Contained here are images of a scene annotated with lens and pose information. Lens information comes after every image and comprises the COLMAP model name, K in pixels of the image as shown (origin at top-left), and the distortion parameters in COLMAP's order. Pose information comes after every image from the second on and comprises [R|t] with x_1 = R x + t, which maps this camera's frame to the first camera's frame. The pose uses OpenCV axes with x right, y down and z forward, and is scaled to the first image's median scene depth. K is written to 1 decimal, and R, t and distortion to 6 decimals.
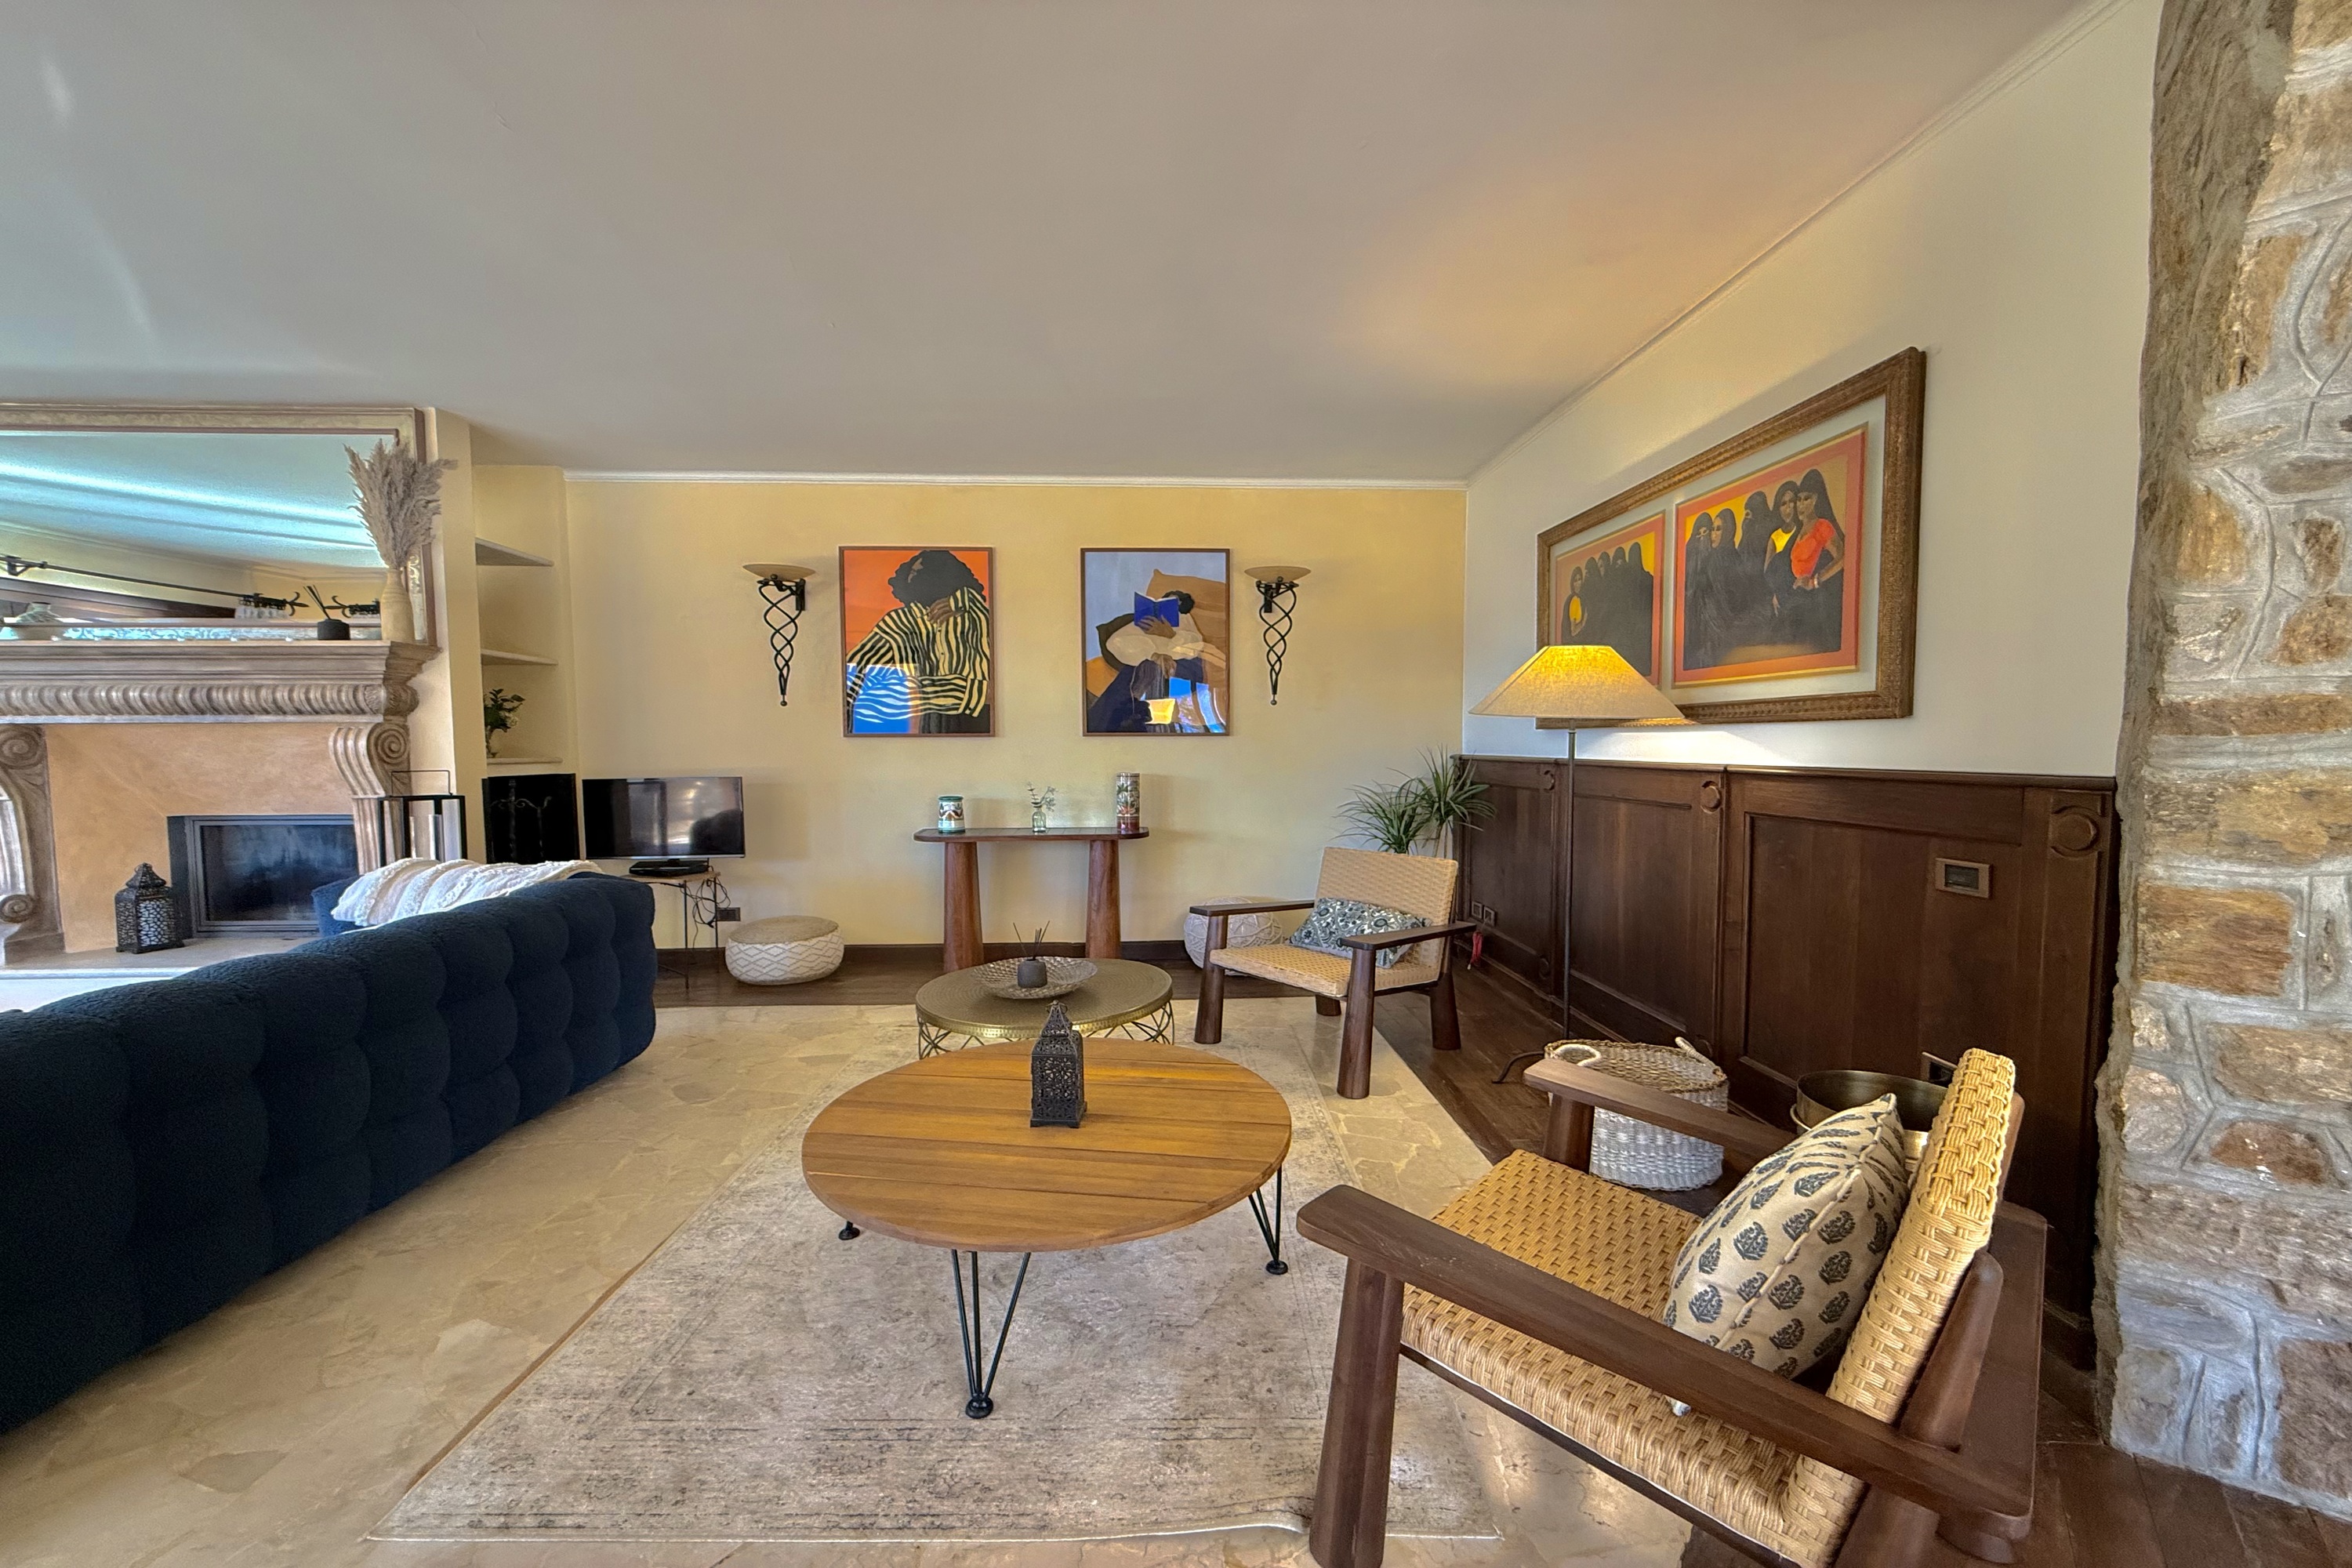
lens RADIAL K [[931.9, 0, 1177.1], [0, 931.9, 790.6], [0, 0, 1]] dist [0.001643, 0.000203]
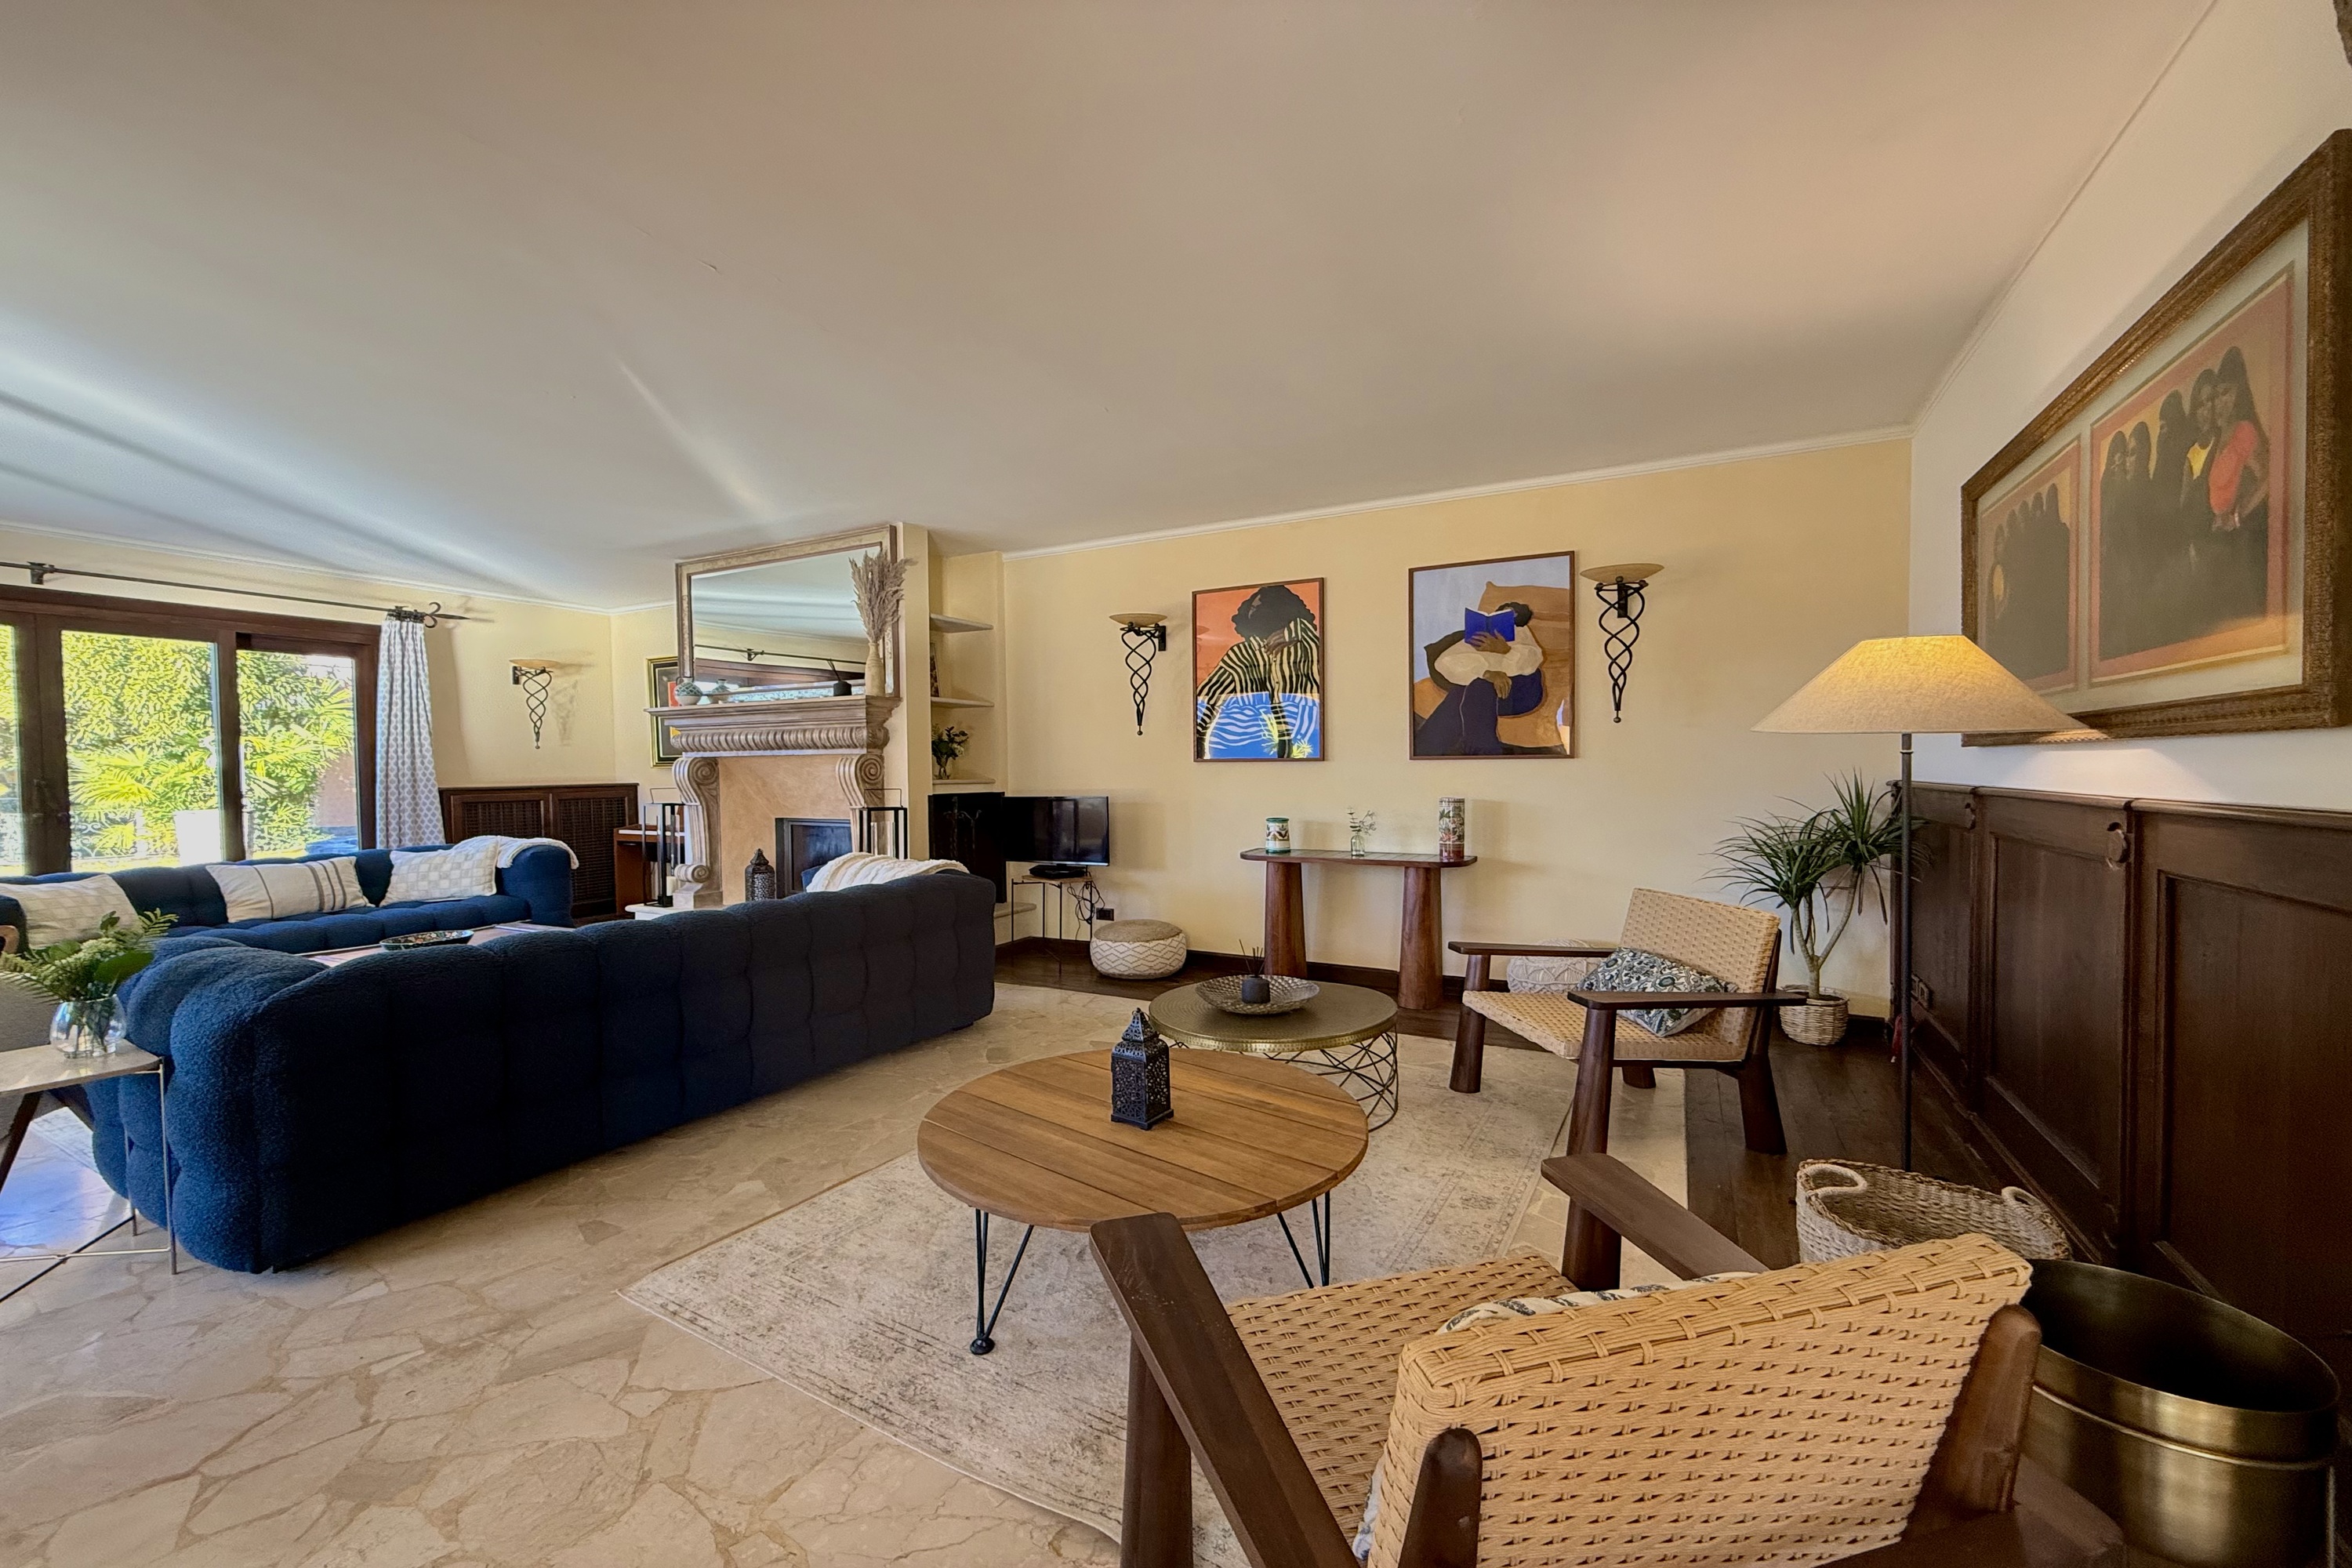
lens RADIAL K [[931.9, 0, 1177.1], [0, 931.9, 790.6], [0, 0, 1]] dist [0.001643, 0.000203]
pose [[0.860439, 0.009983, -0.509456, 0.241283], [-0.021755, 0.999616, -0.017153, -0.005029], [0.509089, 0.025842, 0.860326, 0.046402]]
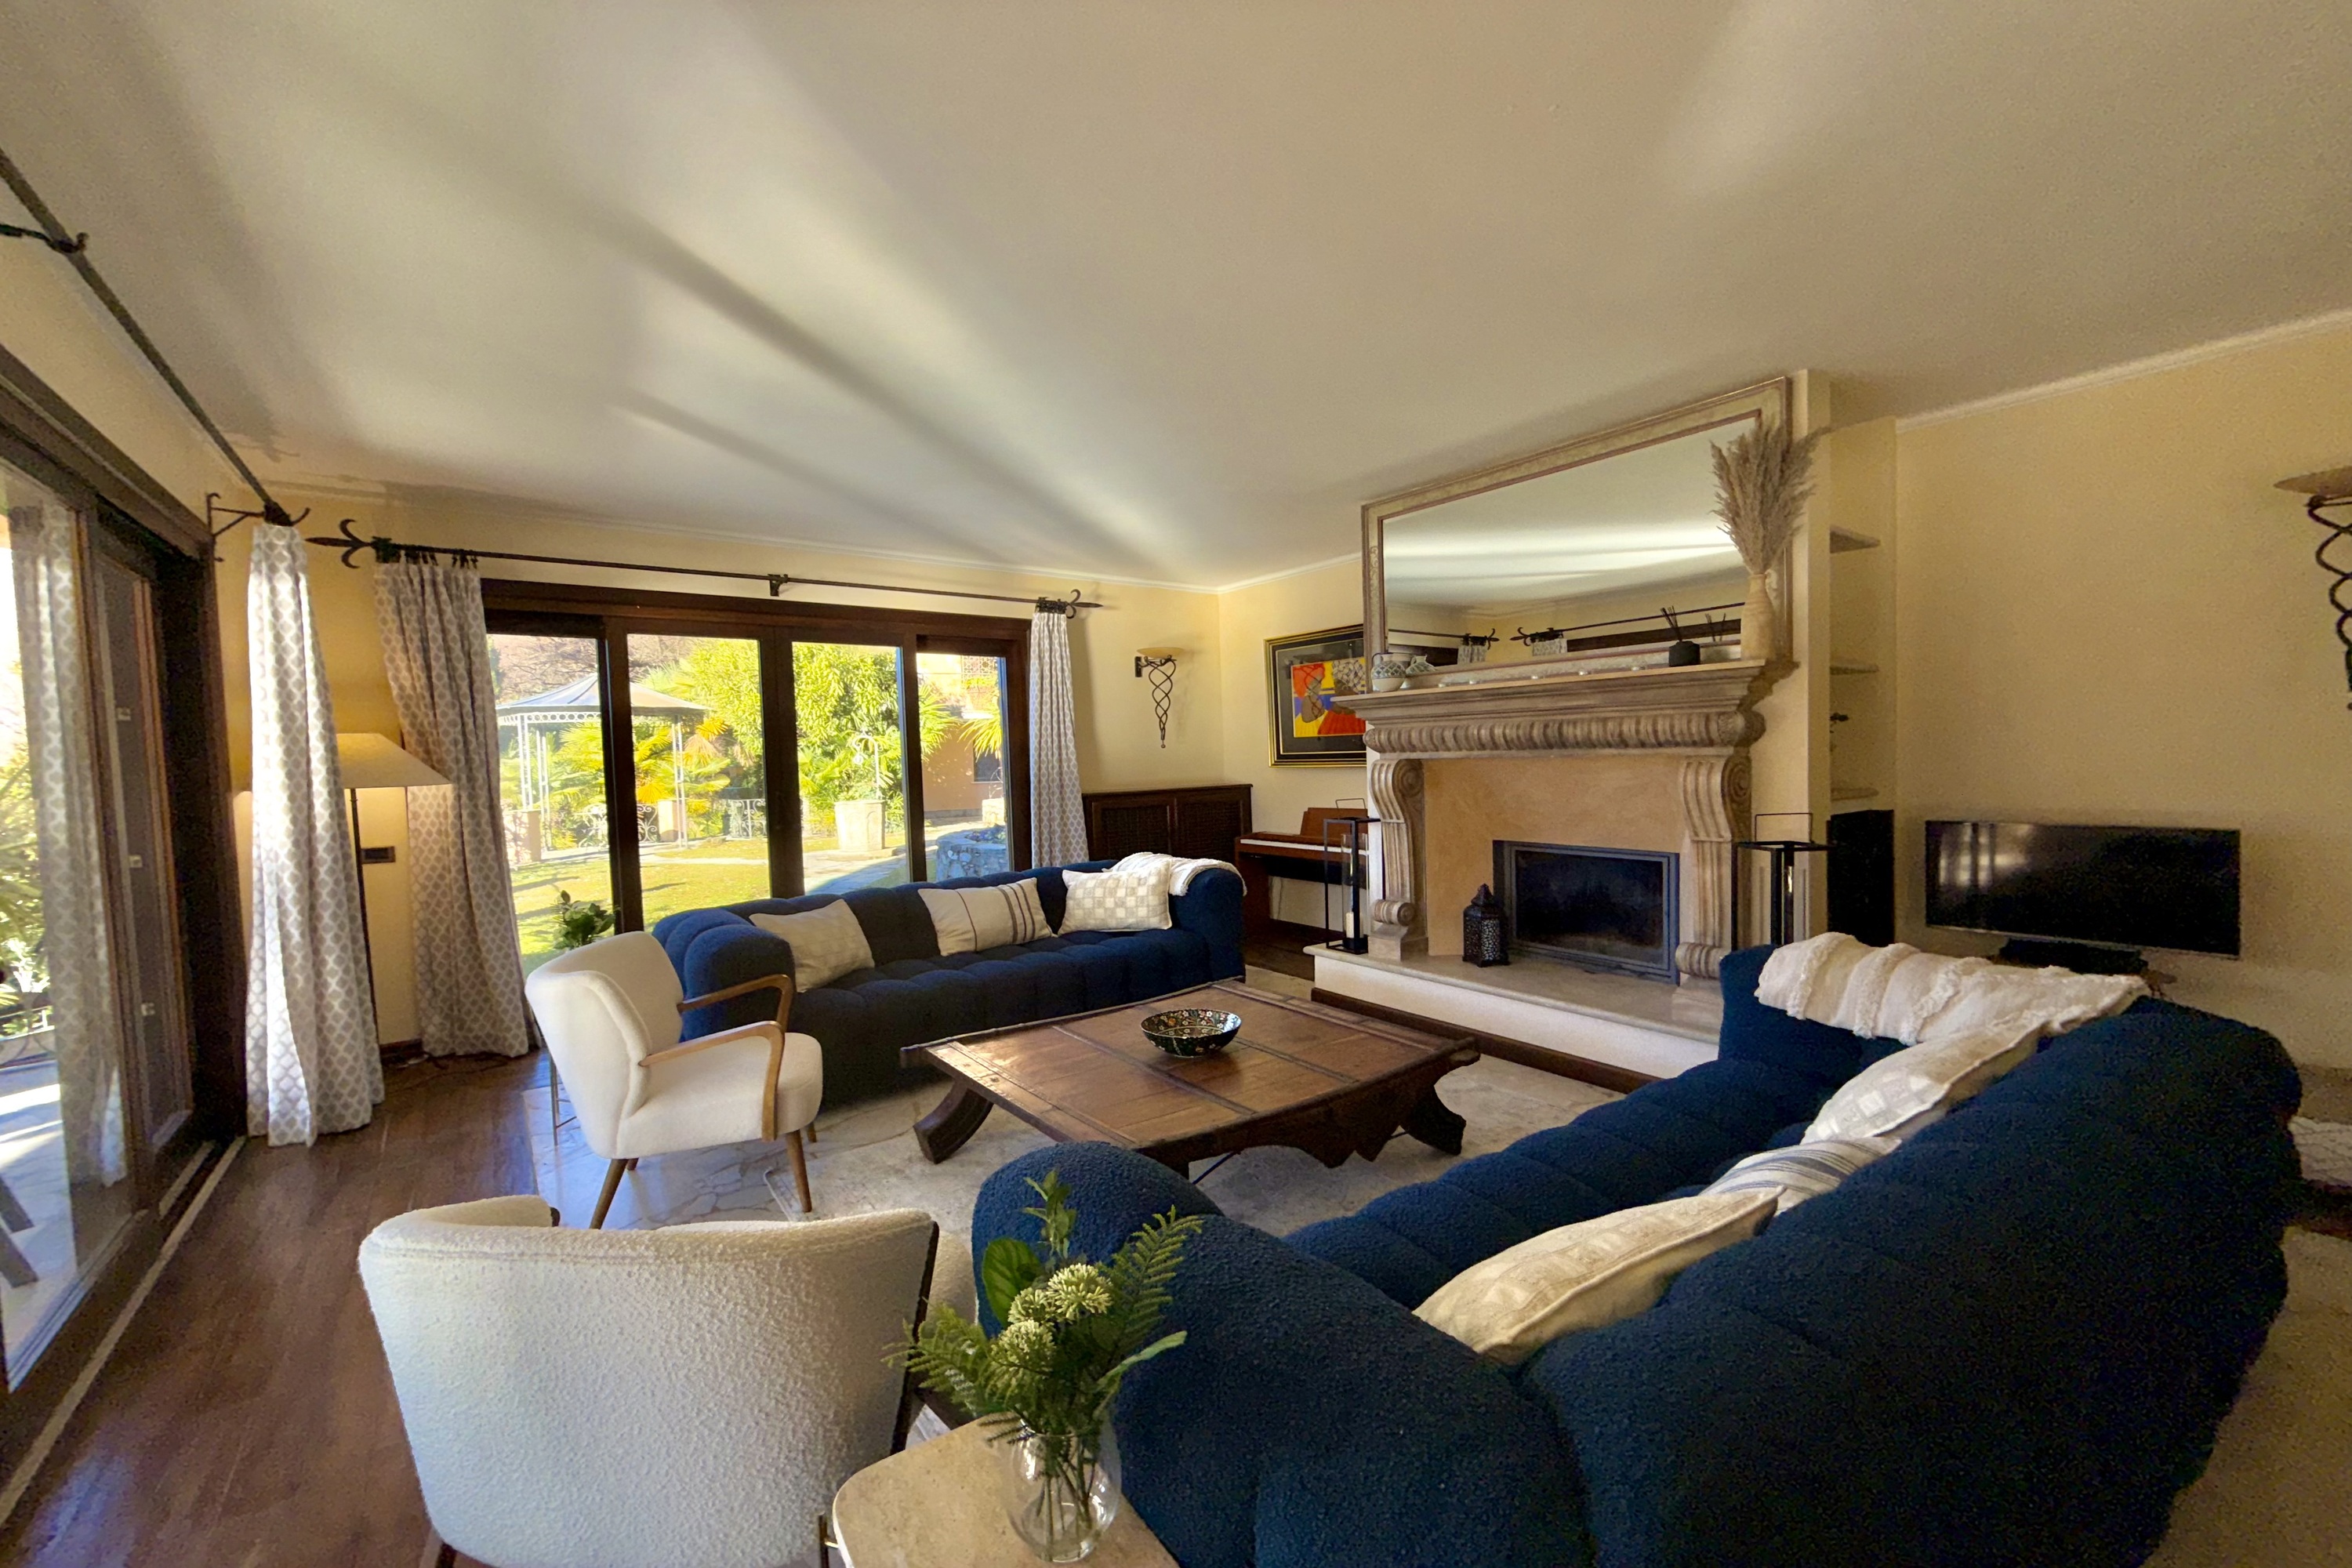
lens RADIAL K [[909.2, 0, 1176.0], [0, 909.2, 794.7], [0, 0, 1]] dist [-0.000034, 0.000040]
pose [[0.567585, 0.028562, -0.822819, -0.436100], [-0.022230, 0.999565, 0.019363, -0.039618], [0.823015, 0.007302, 0.567973, 0.093992]]
